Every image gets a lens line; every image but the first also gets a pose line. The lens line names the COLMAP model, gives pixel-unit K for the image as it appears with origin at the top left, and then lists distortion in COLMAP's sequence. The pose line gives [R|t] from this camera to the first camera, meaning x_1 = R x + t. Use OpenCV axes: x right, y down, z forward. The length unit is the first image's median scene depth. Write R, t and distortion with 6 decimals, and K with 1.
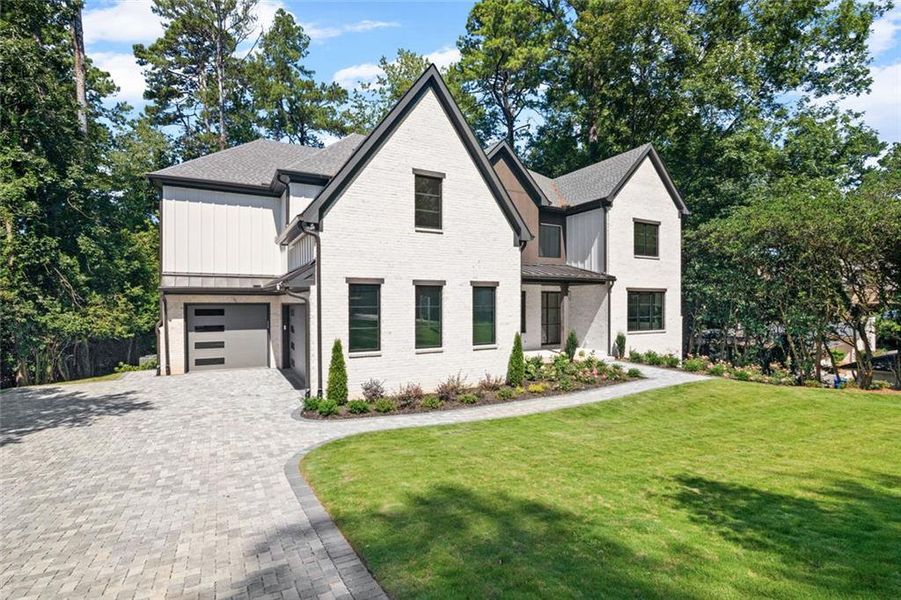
lens RADIAL K [[428.6, 0, 453.2], [0, 428.6, 301.7], [0, 0, 1]] dist [0.001093, 0.000234]
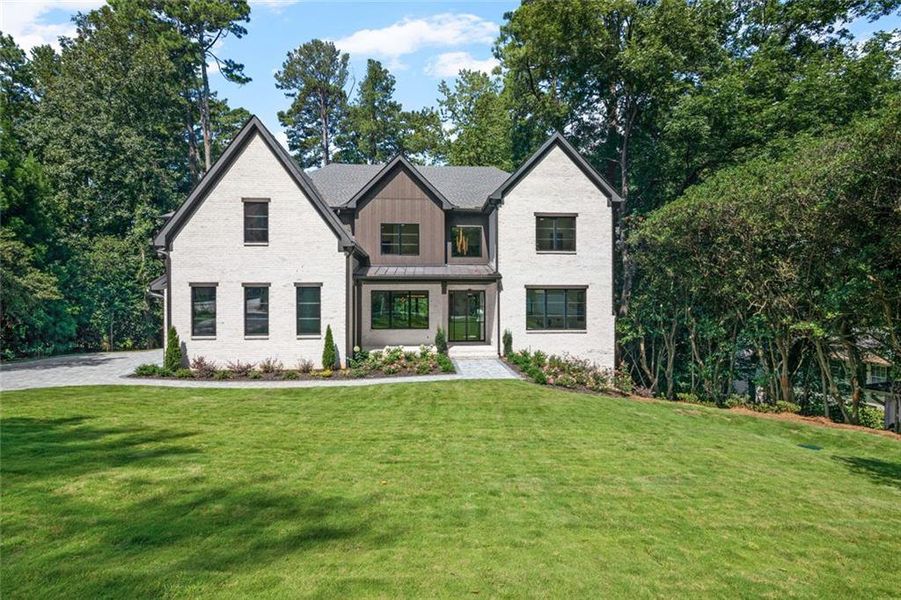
lens RADIAL K [[428.6, 0, 459.7], [0, 428.6, 300.8], [0, 0, 1]] dist [0.001093, 0.000234]
pose [[0.904782, -0.005957, -0.425833, 0.959721], [0.001820, 0.999947, -0.010122, 0.016512], [0.425871, 0.008384, 0.904745, 0.088435]]
